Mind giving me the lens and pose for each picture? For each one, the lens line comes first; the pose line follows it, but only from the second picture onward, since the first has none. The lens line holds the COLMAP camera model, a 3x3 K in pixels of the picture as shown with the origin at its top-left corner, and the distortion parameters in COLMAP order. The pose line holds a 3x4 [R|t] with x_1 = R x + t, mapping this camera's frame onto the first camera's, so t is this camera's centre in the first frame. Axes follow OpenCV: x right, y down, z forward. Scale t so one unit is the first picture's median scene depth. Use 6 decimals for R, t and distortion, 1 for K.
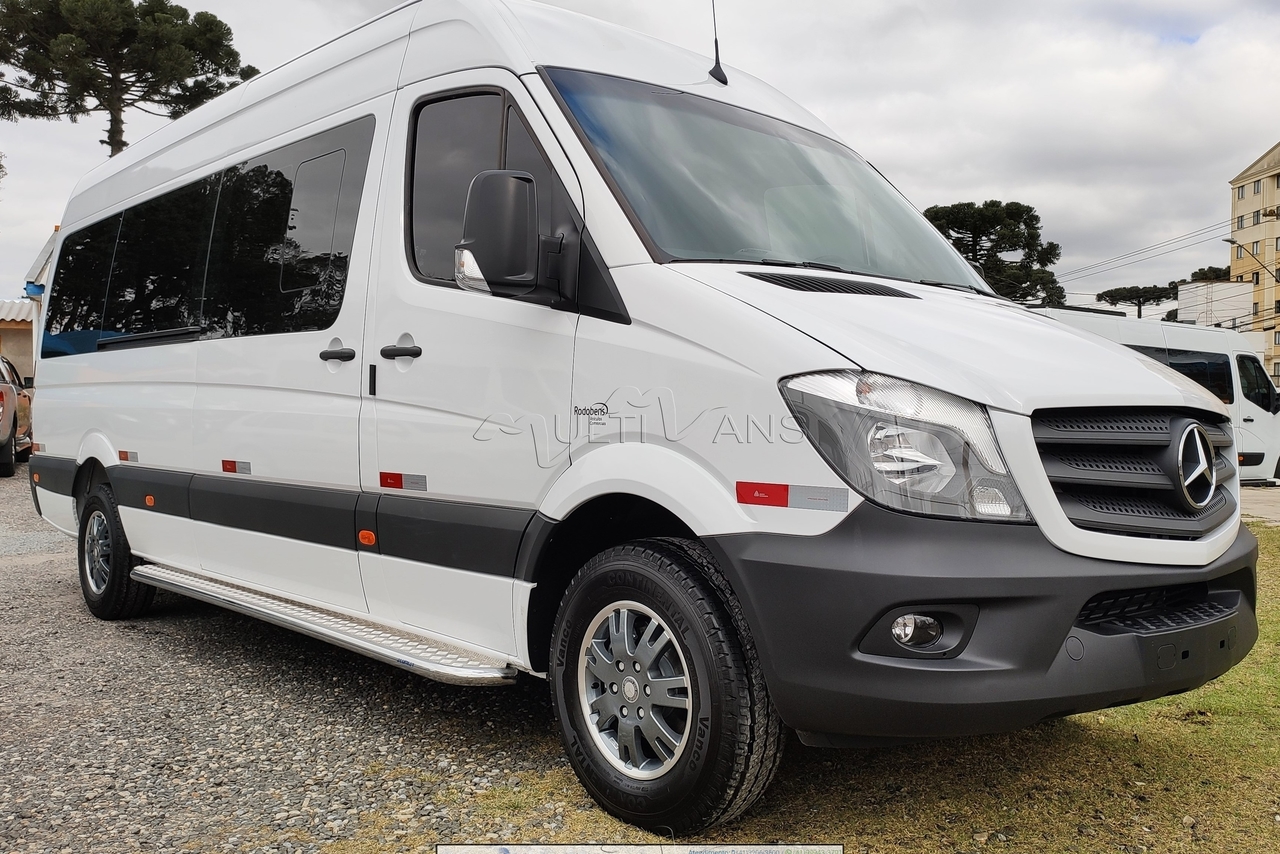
lens RADIAL K [[1034.9, 0, 640.0], [0, 1034.9, 427.0], [0, 0, 1]] dist [0.045227, -0.003990]
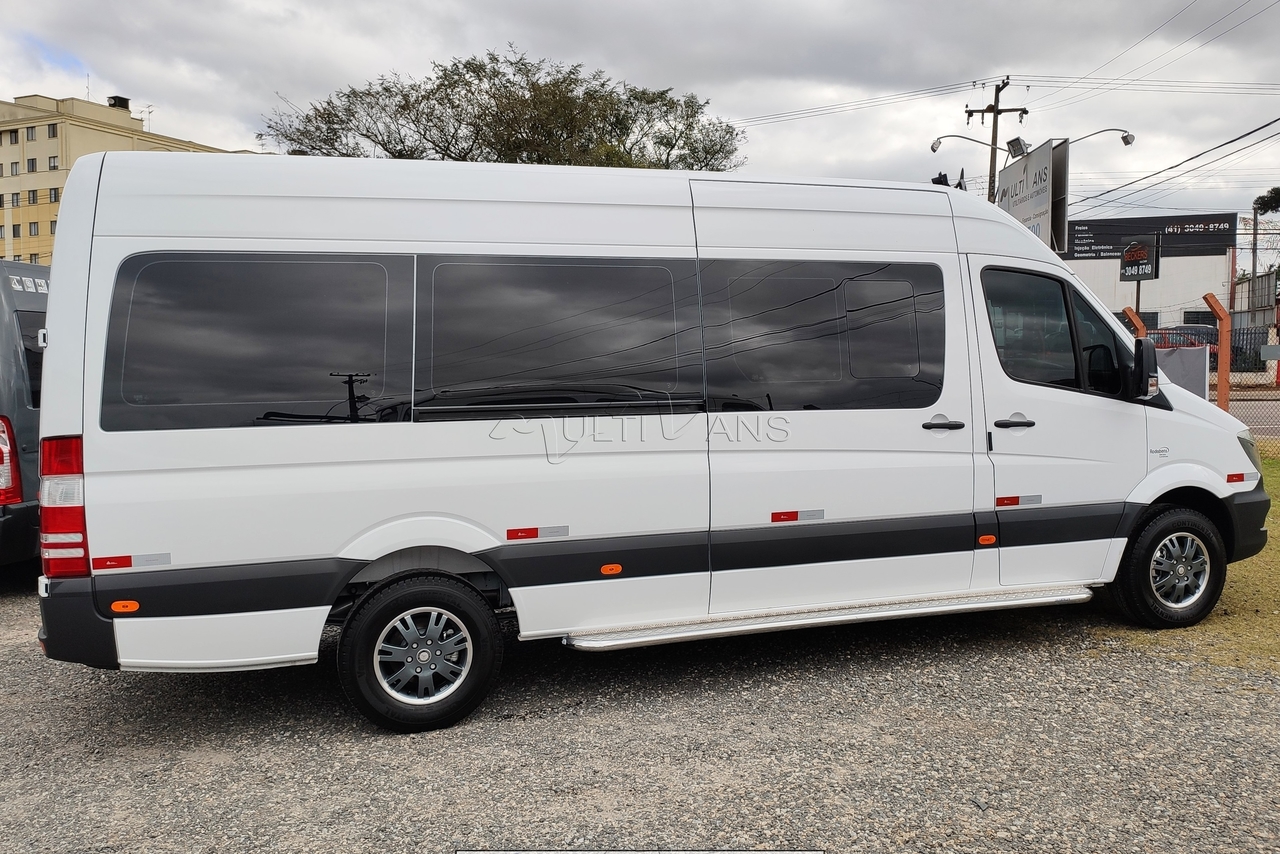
lens RADIAL K [[1034.9, 0, 640.0], [0, 1034.9, 427.0], [0, 0, 1]] dist [0.045227, -0.003990]
pose [[0.451859, -0.079961, 0.888499, -1.931606], [0.029284, 0.996768, 0.074812, -0.203828], [-0.891609, -0.007785, 0.452740, 0.757909]]
